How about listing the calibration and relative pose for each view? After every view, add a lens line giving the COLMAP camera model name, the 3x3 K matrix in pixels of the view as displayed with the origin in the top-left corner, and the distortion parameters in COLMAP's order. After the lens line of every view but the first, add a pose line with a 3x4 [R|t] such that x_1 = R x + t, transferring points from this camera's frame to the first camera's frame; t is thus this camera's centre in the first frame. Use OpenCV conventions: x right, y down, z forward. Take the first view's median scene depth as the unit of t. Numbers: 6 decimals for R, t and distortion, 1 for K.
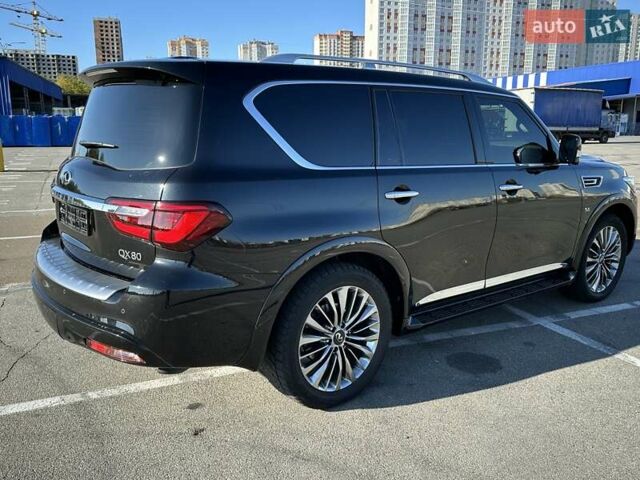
lens RADIAL K [[553.4, 0, 320.0], [0, 553.4, 240.0], [0, 0, 1]] dist [-0.008709, -0.006637]
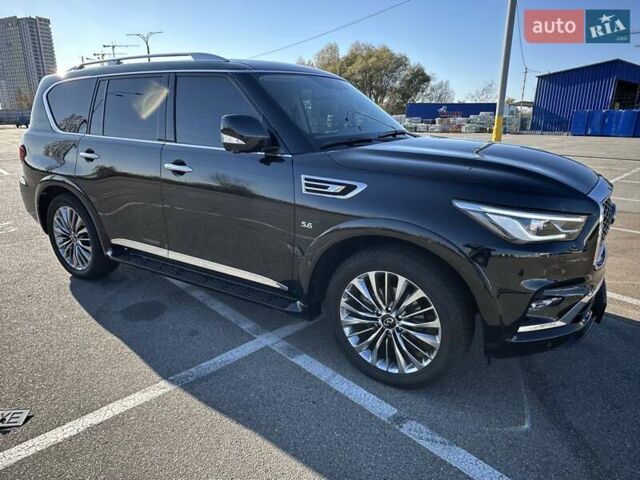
lens RADIAL K [[432.1, 0, 320.0], [0, 432.1, 240.0], [0, 0, 1]] dist [-0.002721, 0.000303]
pose [[0.347673, 0.255258, -0.902201, 0.974123], [-0.194347, 0.960950, 0.196986, -0.145367], [0.917253, 0.106853, 0.383705, 0.789687]]
